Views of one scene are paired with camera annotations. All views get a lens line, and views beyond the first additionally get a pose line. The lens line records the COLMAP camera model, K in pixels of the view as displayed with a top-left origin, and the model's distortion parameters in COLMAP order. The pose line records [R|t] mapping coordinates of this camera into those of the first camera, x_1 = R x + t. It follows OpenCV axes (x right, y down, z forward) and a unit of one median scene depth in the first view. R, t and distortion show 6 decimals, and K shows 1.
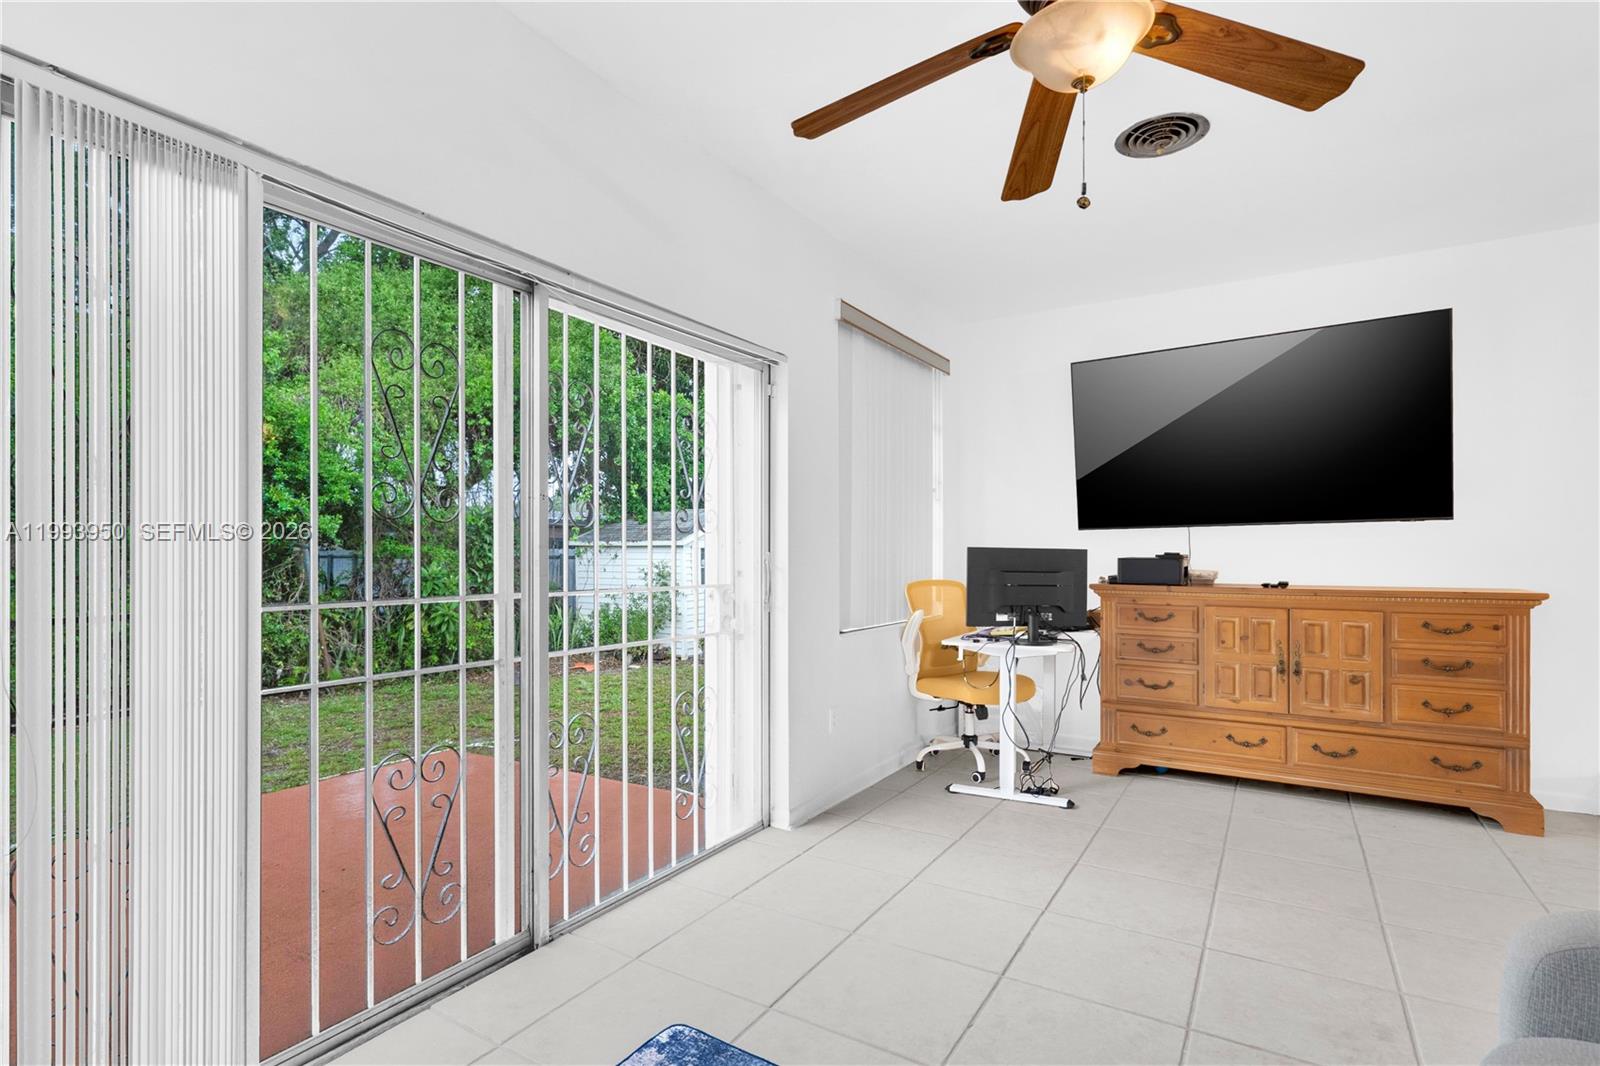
lens RADIAL K [[775.8, 0, 800.3], [0, 775.8, 549.3], [0, 0, 1]] dist [-0.002007, -0.000183]
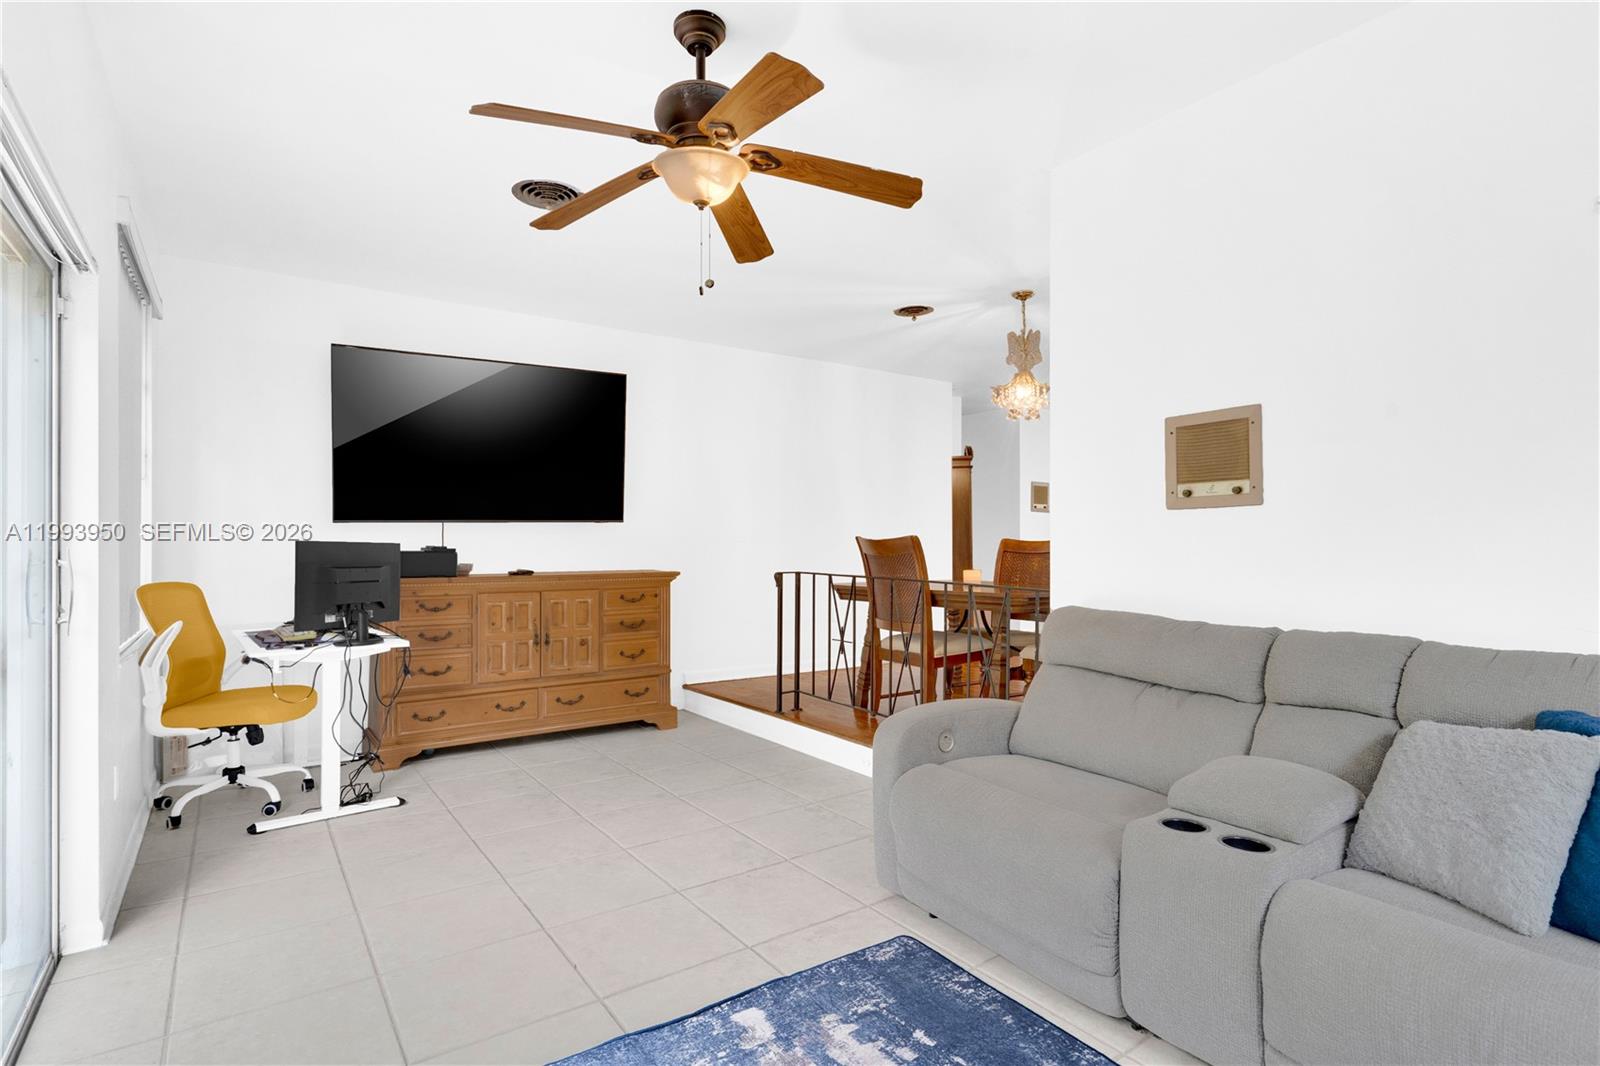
lens RADIAL K [[795.2, 0, 800.0], [0, 795.2, 533.0], [0, 0, 1]] dist [0.001386, 0.001350]
pose [[0.397430, 0.011339, 0.917562, -0.363636], [-0.001895, 0.999932, -0.011536, -0.002476], [-0.917630, 0.002846, 0.397425, 0.119746]]
